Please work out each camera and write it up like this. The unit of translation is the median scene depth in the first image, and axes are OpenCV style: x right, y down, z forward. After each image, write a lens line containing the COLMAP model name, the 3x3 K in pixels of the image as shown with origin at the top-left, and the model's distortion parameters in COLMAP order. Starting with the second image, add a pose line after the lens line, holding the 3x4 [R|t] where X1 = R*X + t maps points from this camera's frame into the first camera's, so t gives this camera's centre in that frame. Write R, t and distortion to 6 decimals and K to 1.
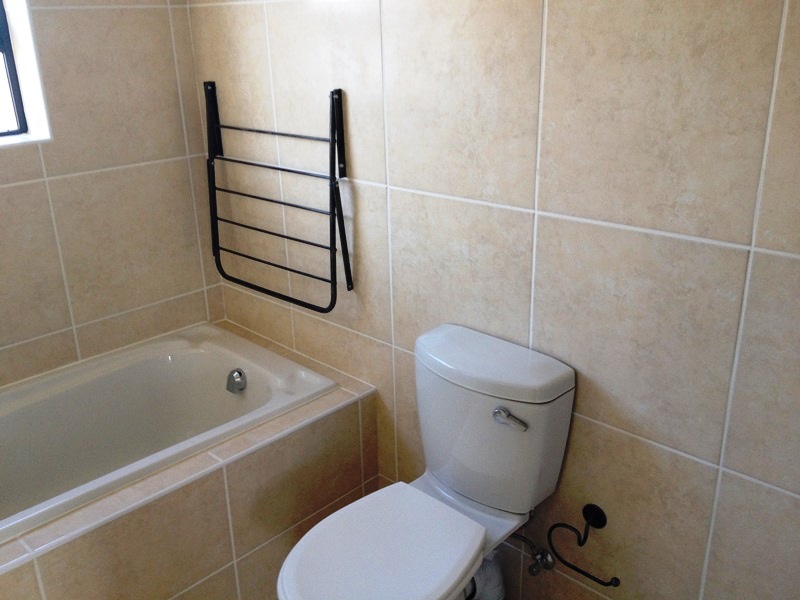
lens RADIAL K [[752.8, 0, 415.3], [0, 752.8, 300.2], [0, 0, 1]] dist [0.068456, -0.111448]
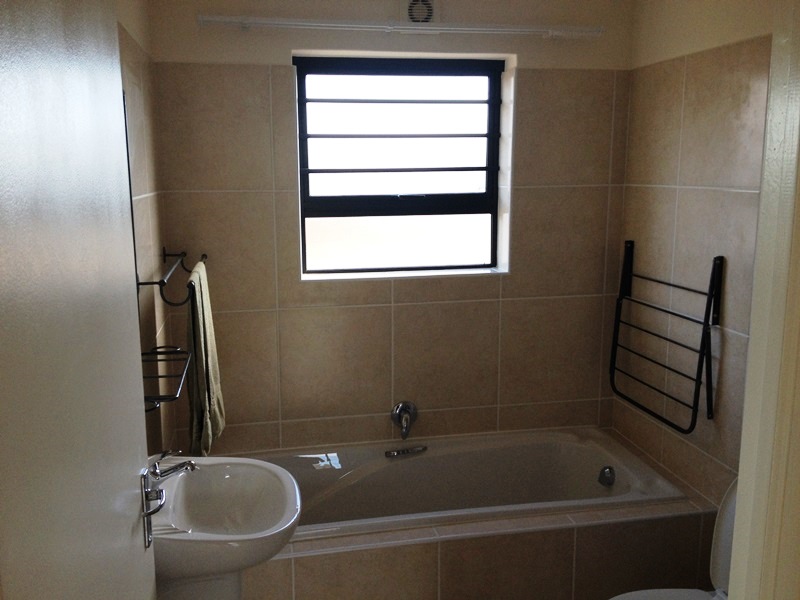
lens RADIAL K [[806.7, 0, 400.0], [0, 806.7, 300.0], [0, 0, 1]] dist [0.019779, -0.003103]
pose [[0.816244, 0.118796, -0.565361, 0.211008], [-0.217889, 0.969660, -0.110830, 0.051994], [0.535041, 0.213650, 0.817364, -0.334928]]
